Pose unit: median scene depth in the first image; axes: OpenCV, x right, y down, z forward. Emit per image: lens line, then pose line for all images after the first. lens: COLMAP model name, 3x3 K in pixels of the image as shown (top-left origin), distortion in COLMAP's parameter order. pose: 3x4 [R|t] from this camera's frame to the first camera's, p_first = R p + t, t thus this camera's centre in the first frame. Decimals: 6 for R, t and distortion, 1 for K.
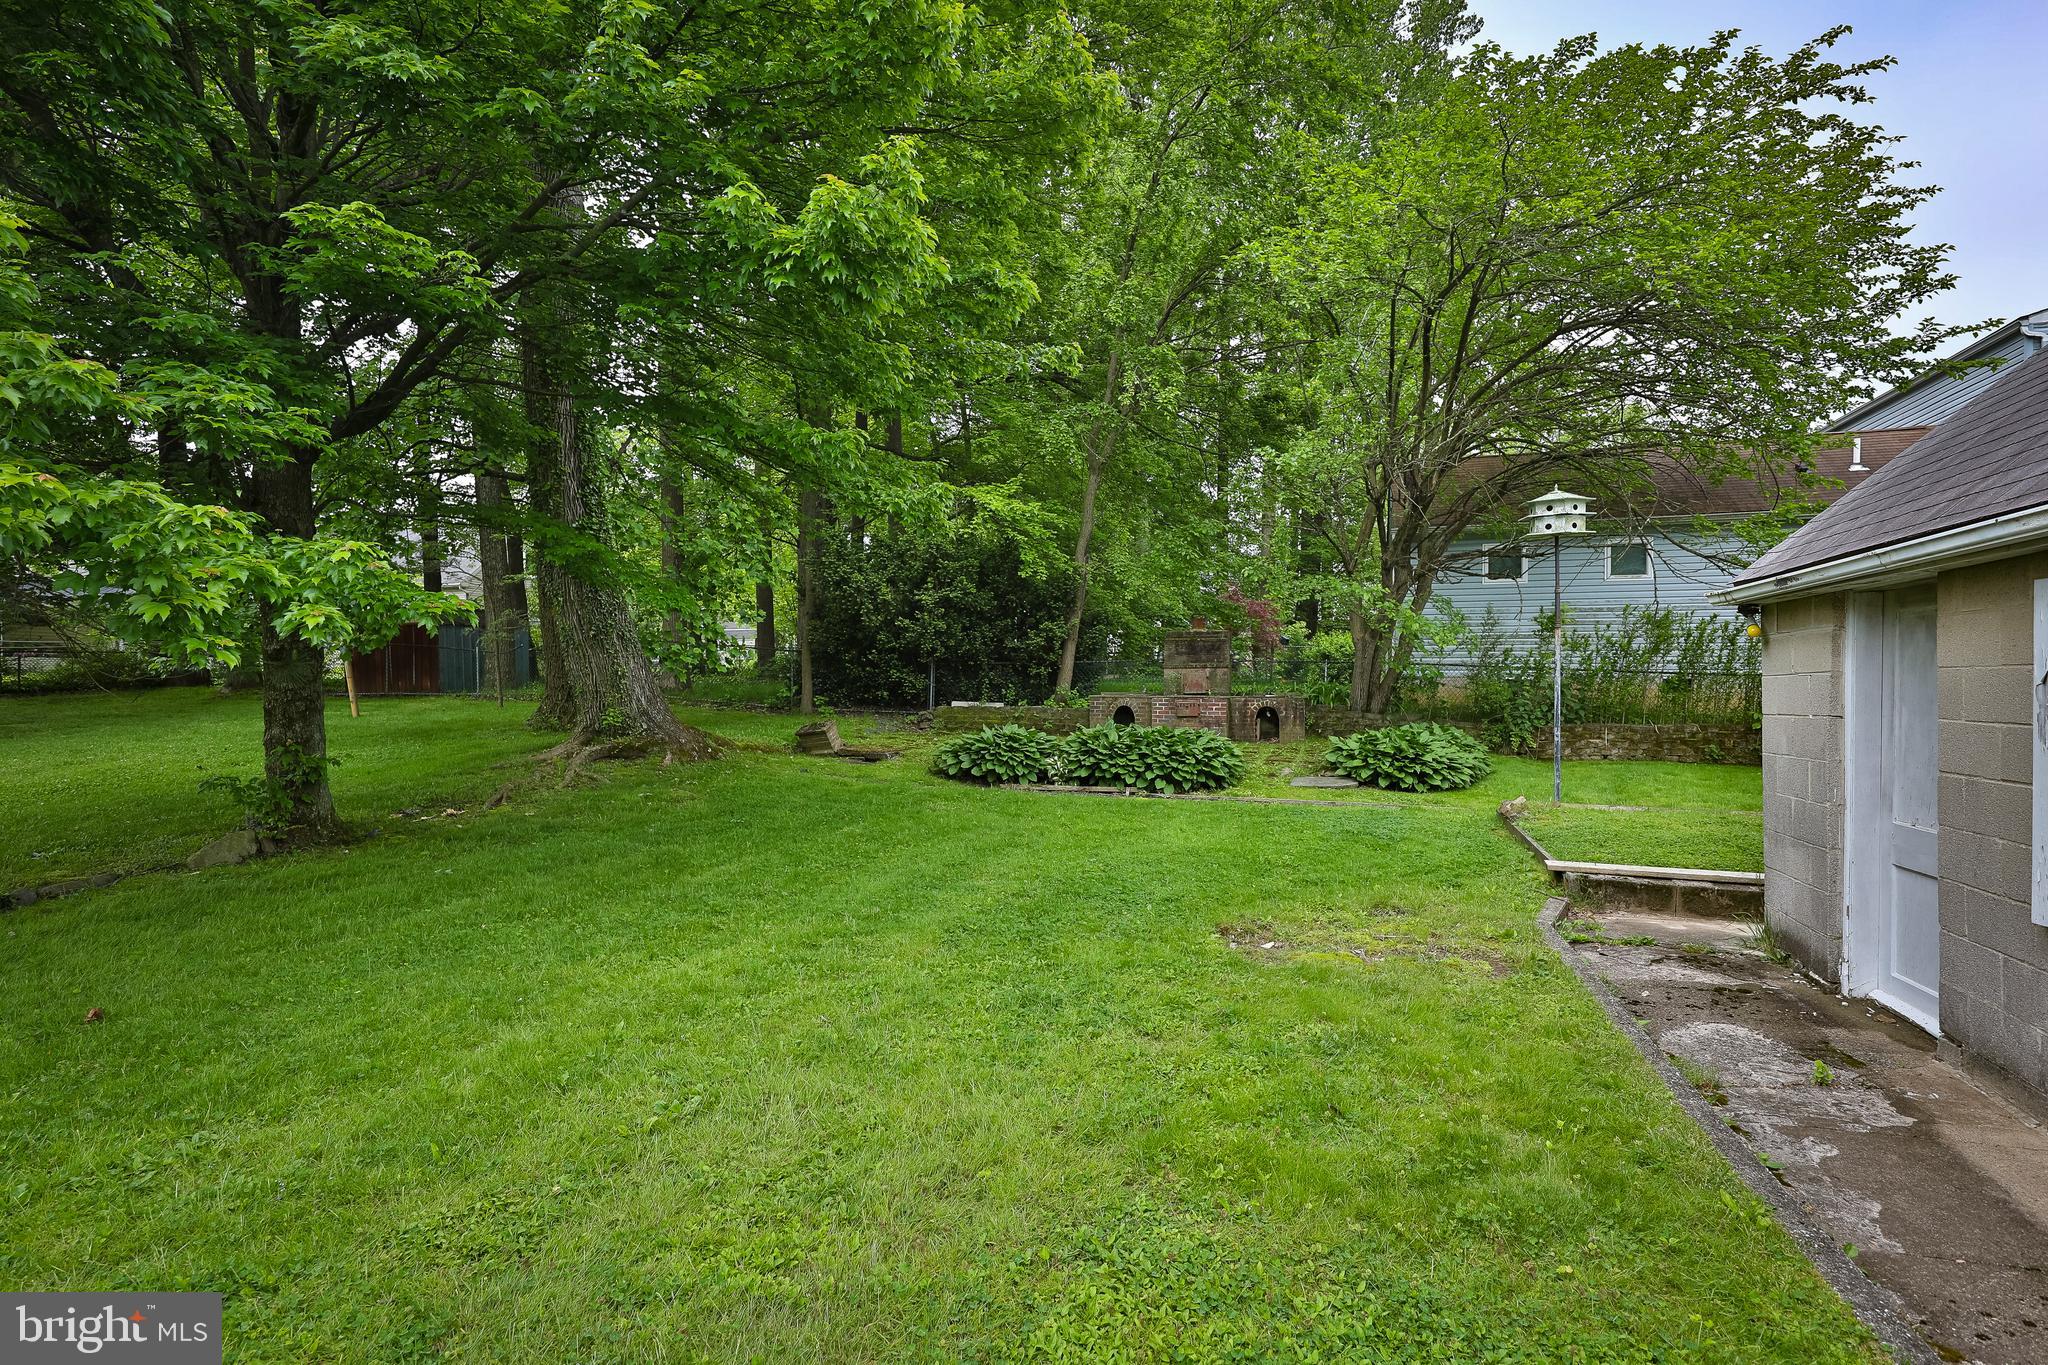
lens RADIAL K [[1017.5, 0, 1018.8], [0, 1017.5, 687.4], [0, 0, 1]] dist [0.001455, 0.000165]
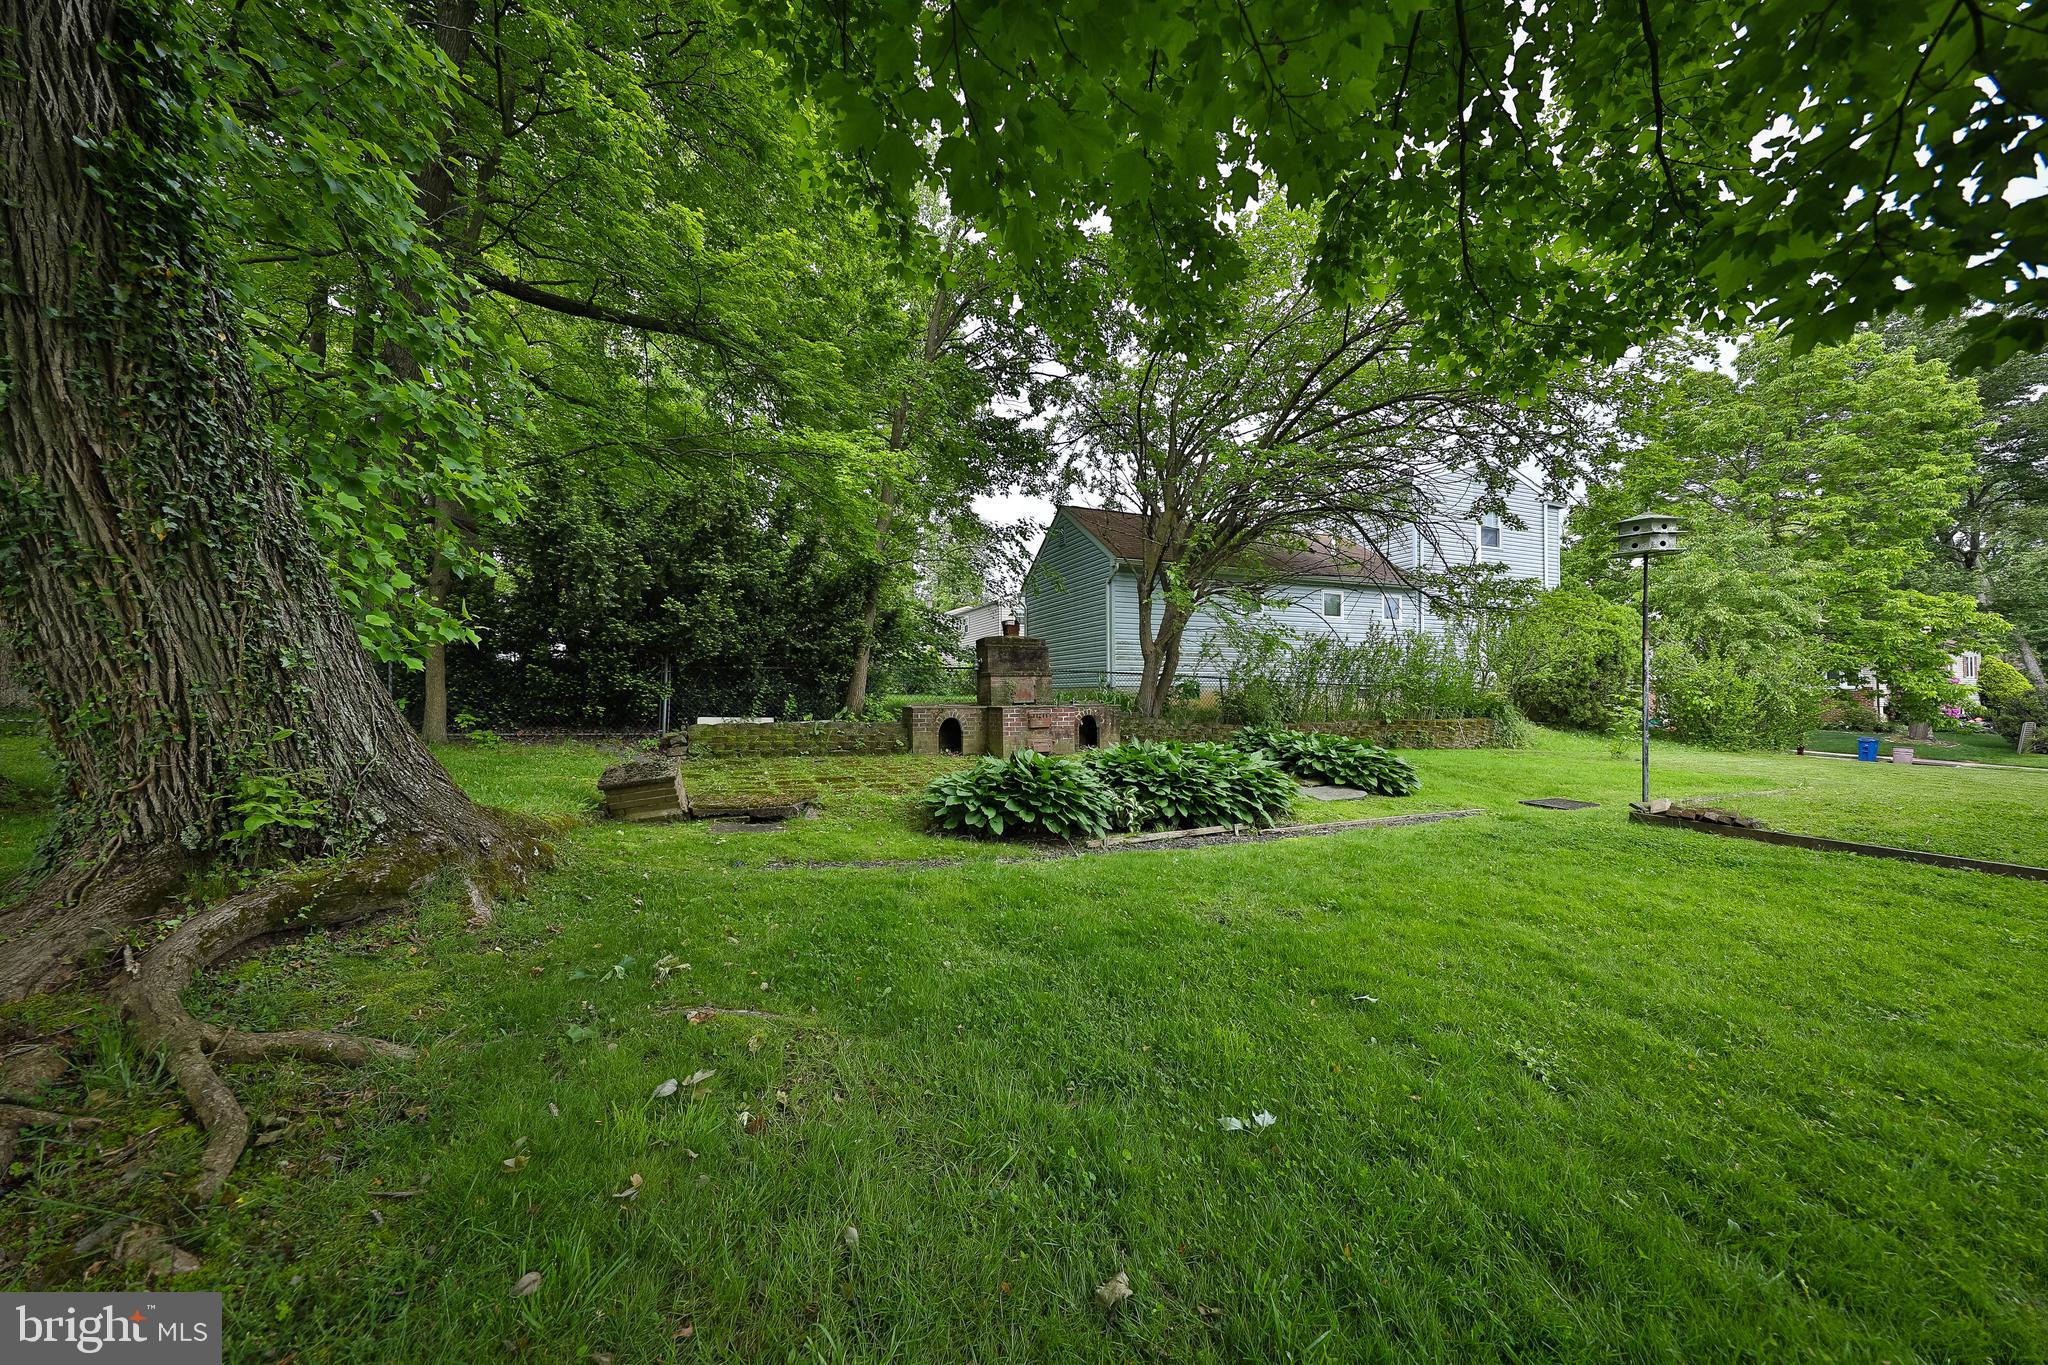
lens RADIAL K [[725.9, 0, 1030.0], [0, 725.9, 689.9], [0, 0, 1]] dist [-0.008875, -0.000206]
pose [[0.742137, -0.000765, 0.670247, -0.307498], [0.007332, 0.999949, -0.006977, -0.001704], [-0.670208, 0.010092, 0.742105, 0.557544]]
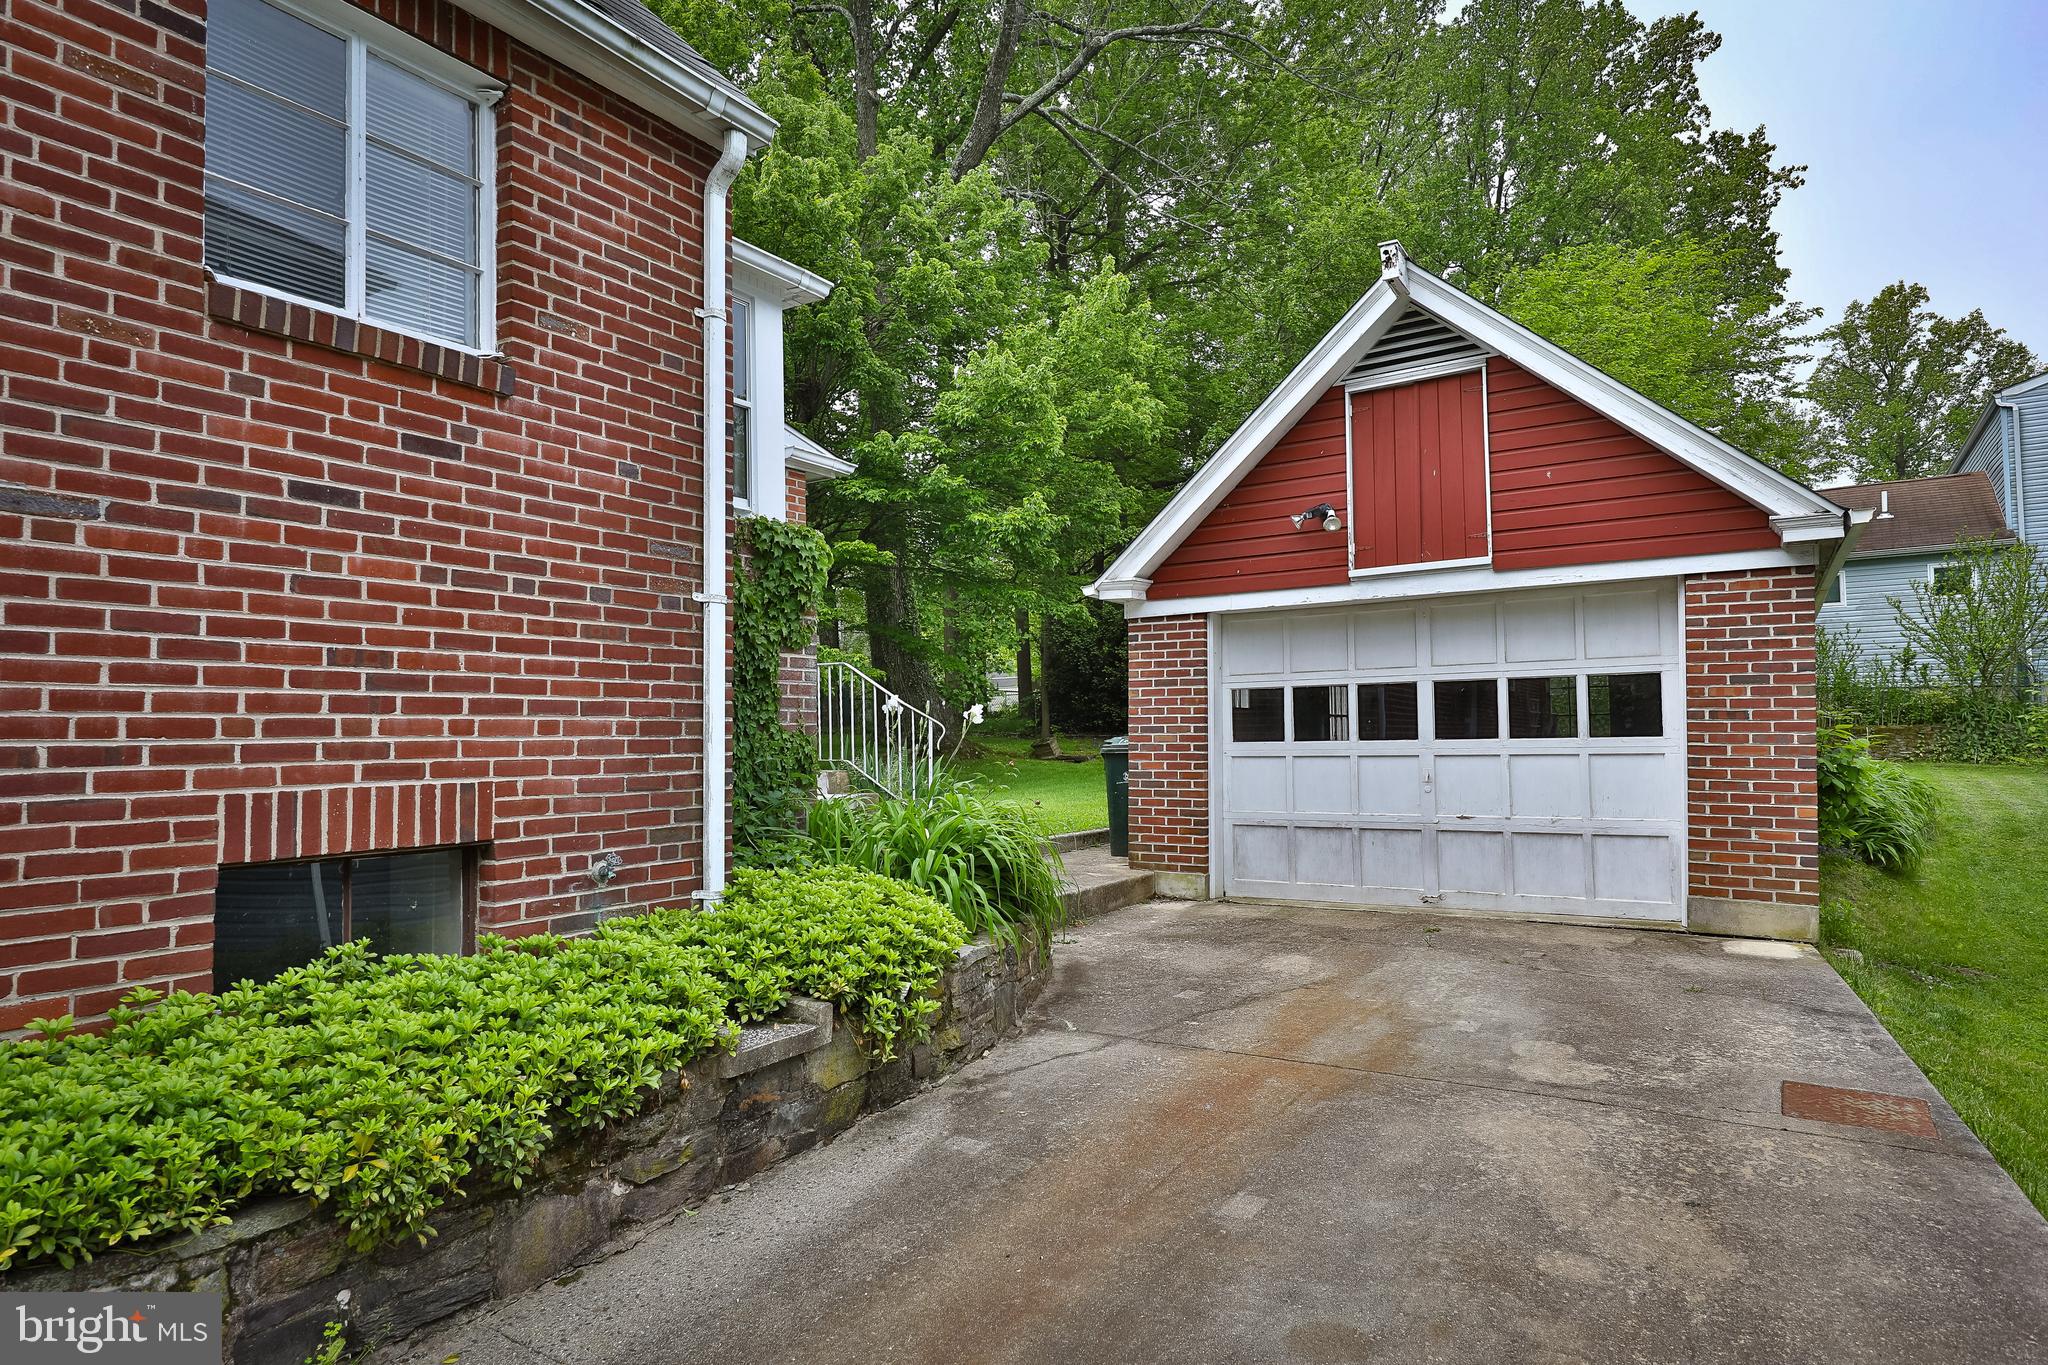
lens RADIAL K [[1130.2, 0, 1021.6], [0, 1130.2, 690.3], [0, 0, 1]] dist [0.003125, -0.002537]
pose [[0.966391, -0.028217, -0.255525, 0.200811], [0.017752, 0.998910, -0.043170, 0.034767], [0.256464, 0.037183, 0.965838, -0.636059]]
